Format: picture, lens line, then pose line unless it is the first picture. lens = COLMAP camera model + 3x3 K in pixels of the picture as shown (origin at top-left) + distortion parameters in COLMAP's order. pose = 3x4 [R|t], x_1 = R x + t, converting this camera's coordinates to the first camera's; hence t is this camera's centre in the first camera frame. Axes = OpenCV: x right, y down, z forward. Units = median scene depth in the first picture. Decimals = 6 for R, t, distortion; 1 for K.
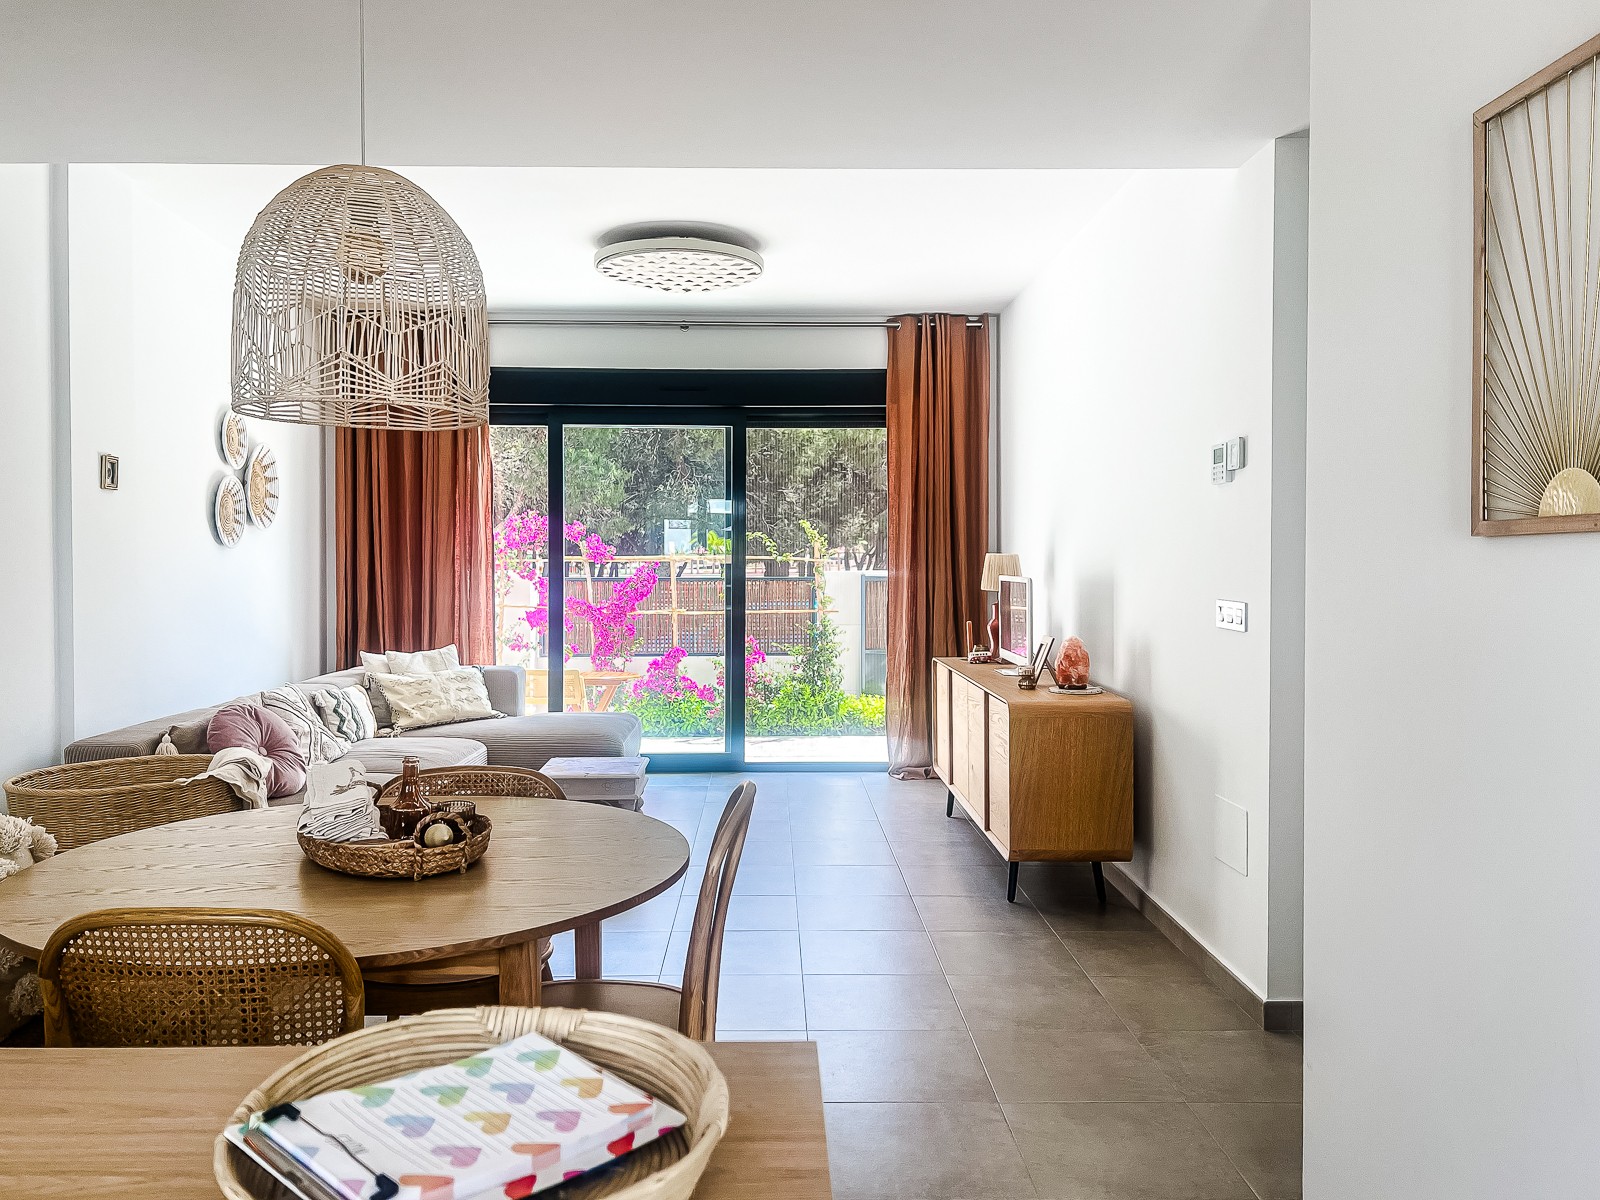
lens RADIAL K [[1226.2, 0, 803.8], [0, 1226.2, 583.6], [0, 0, 1]] dist [0.090603, -0.238696]
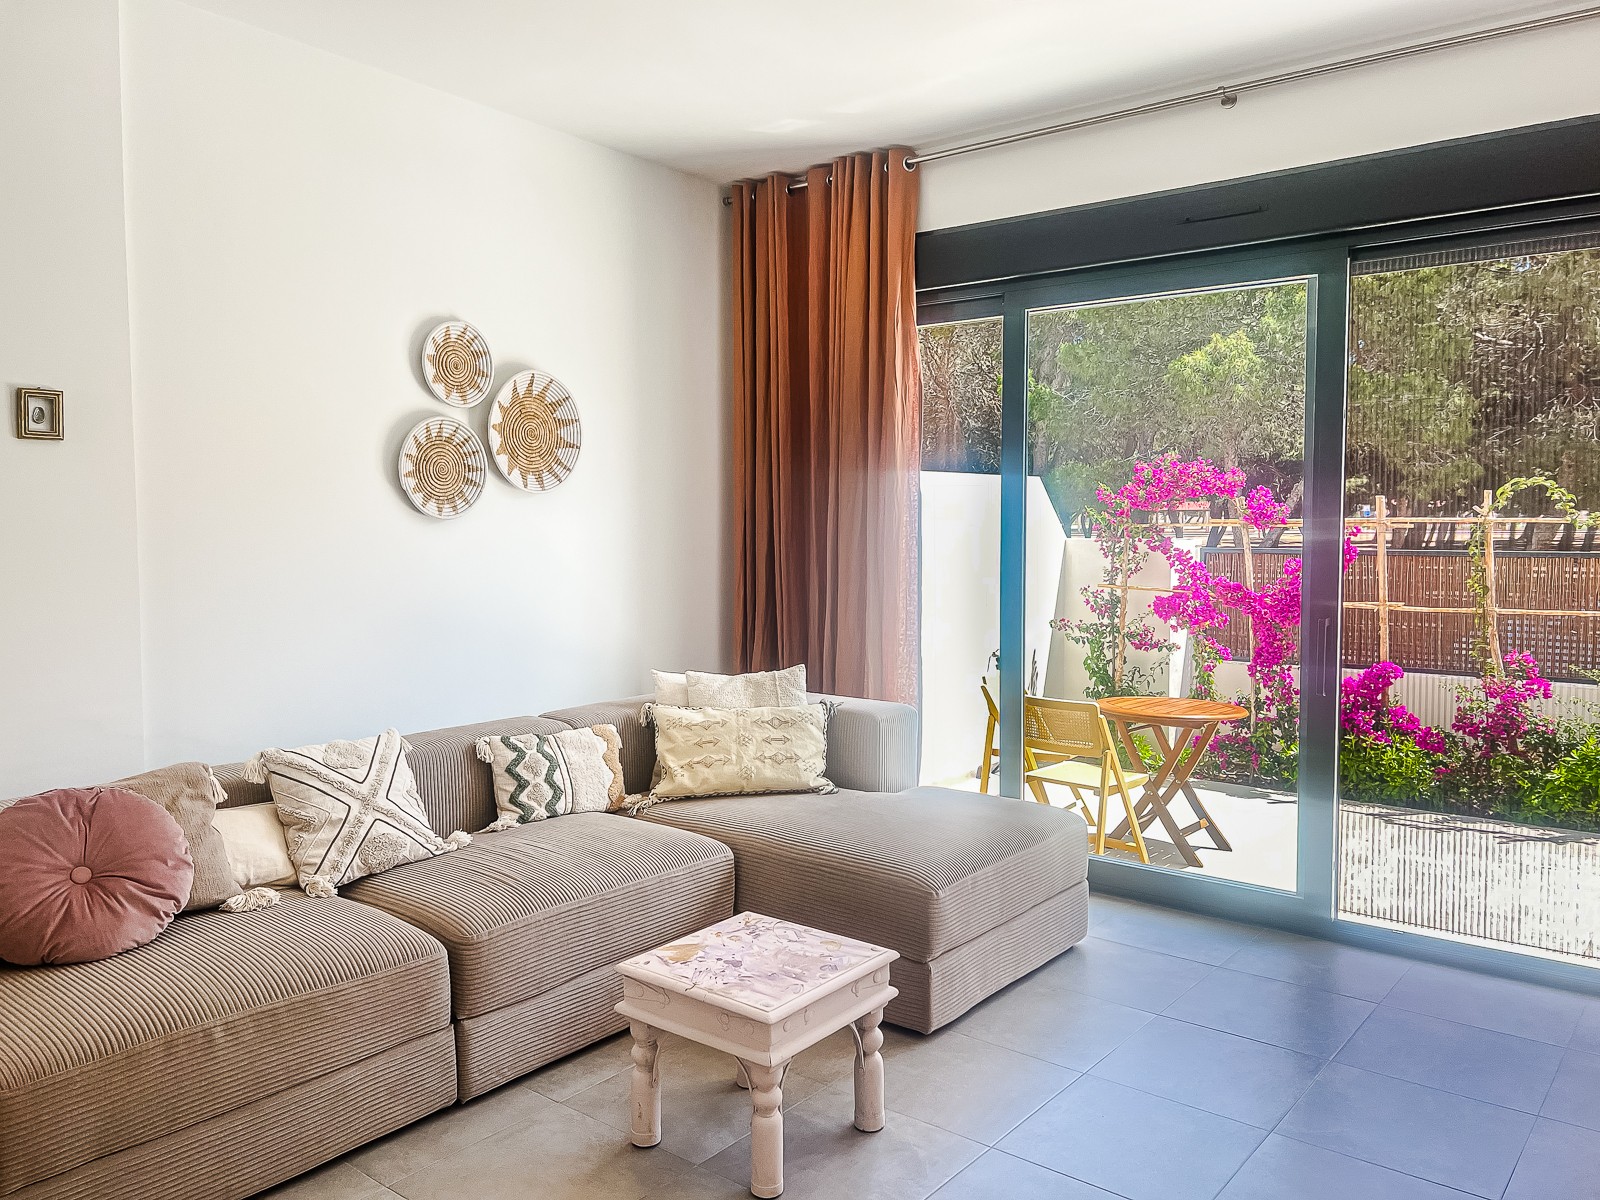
lens RADIAL K [[1243.8, 0, 801.4], [0, 1243.8, 572.7], [0, 0, 1]] dist [0.102582, -0.107055]
pose [[0.768469, 0.026238, -0.639349, 0.142285], [-0.008616, 0.999493, 0.030662, -0.020243], [0.639829, -0.018054, 0.768305, 0.530059]]
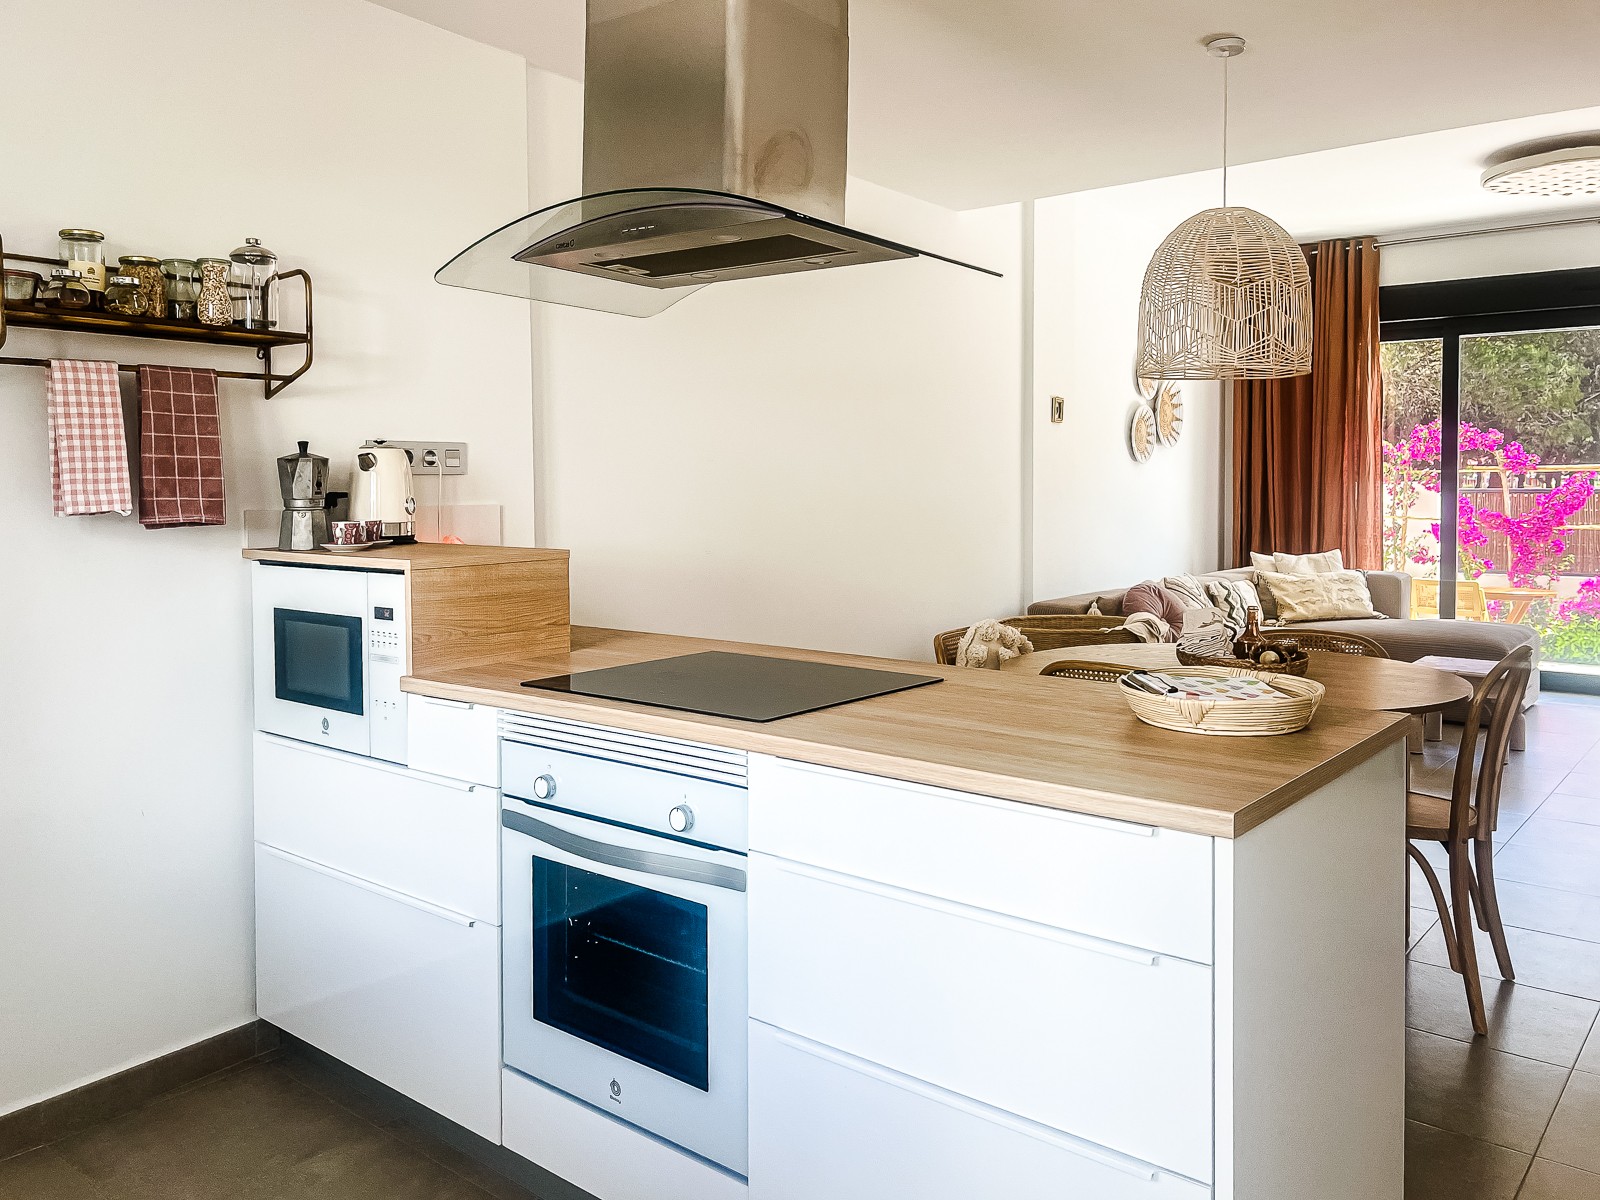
lens RADIAL K [[1254.7, 0, 760.9], [0, 1254.7, 512.8], [0, 0, 1]] dist [0.054665, -0.063189]
pose [[0.743155, 0.013187, -0.668989, 0.088842], [-0.004814, 0.999885, 0.014362, 0.003815], [0.669102, -0.007453, 0.743133, -0.178652]]
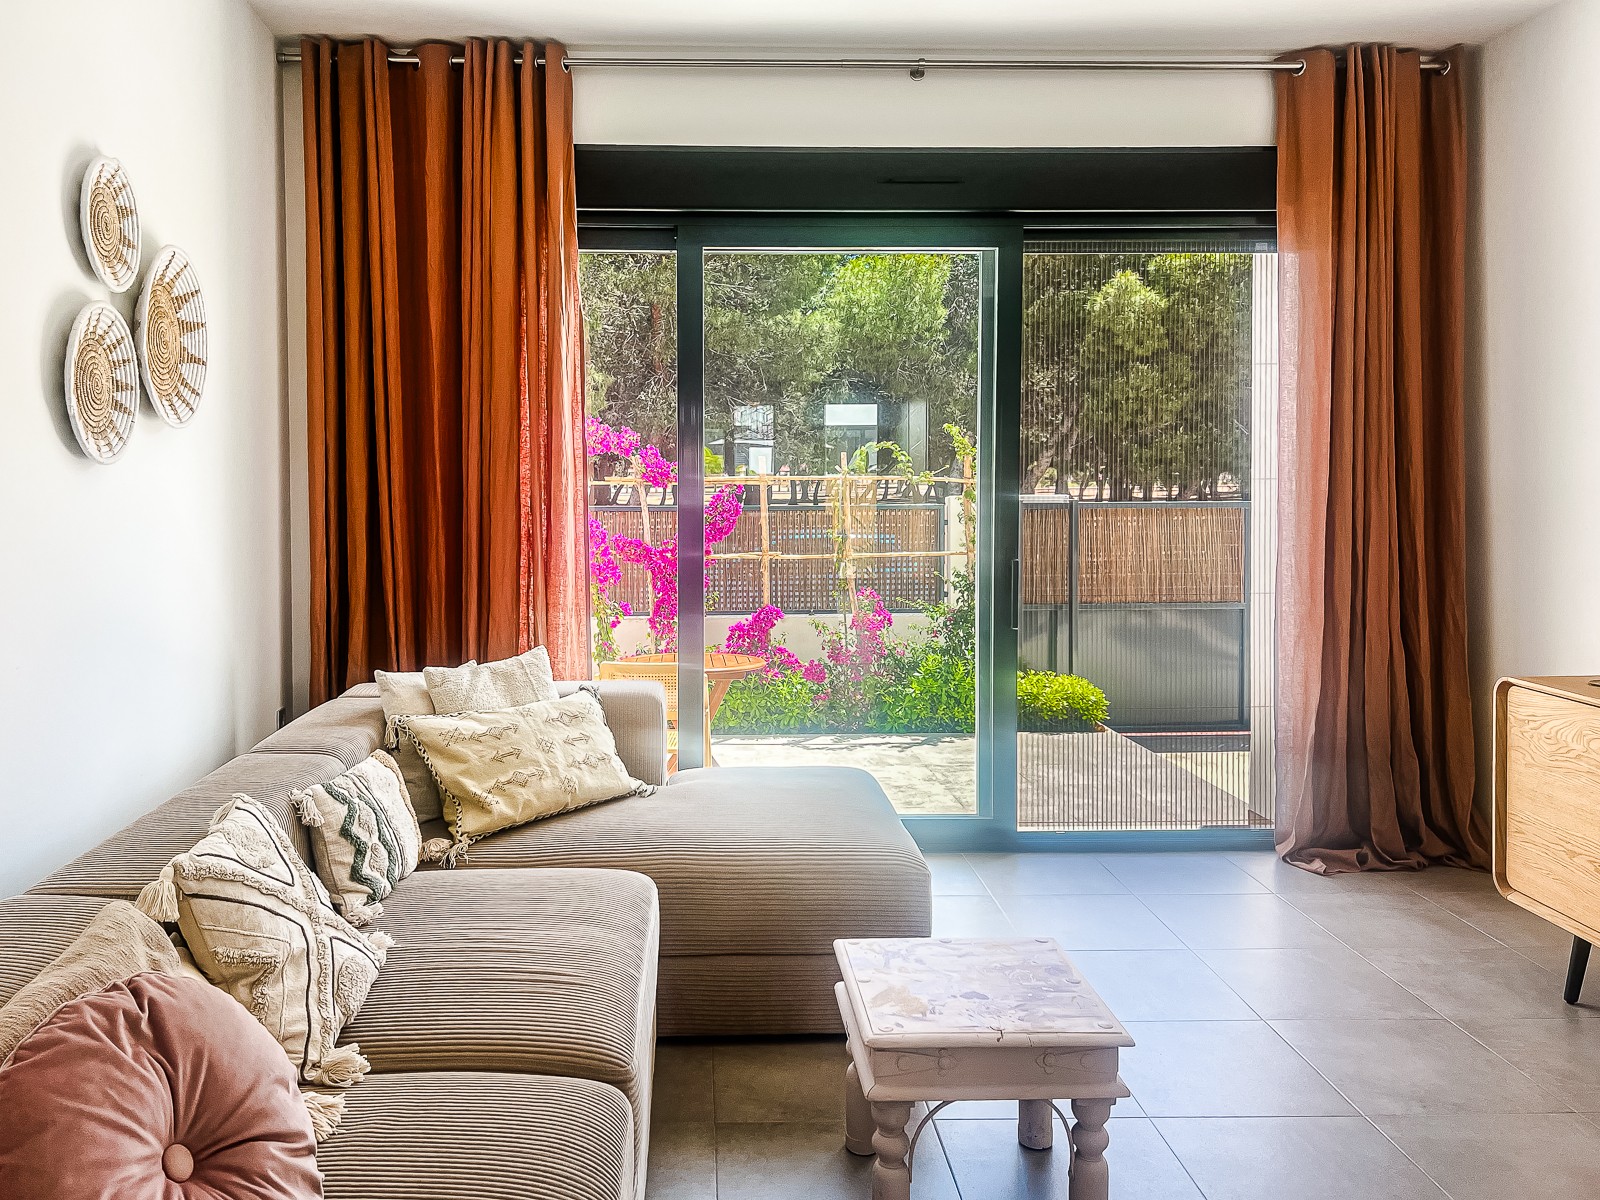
lens RADIAL K [[1254.7, 0, 760.9], [0, 1254.7, 512.8], [0, 0, 1]] dist [0.054665, -0.063189]
pose [[0.999782, -0.004236, 0.020458, -0.214046], [0.004072, 0.999960, 0.008023, -0.012486], [-0.020491, -0.007937, 0.999759, 0.489090]]
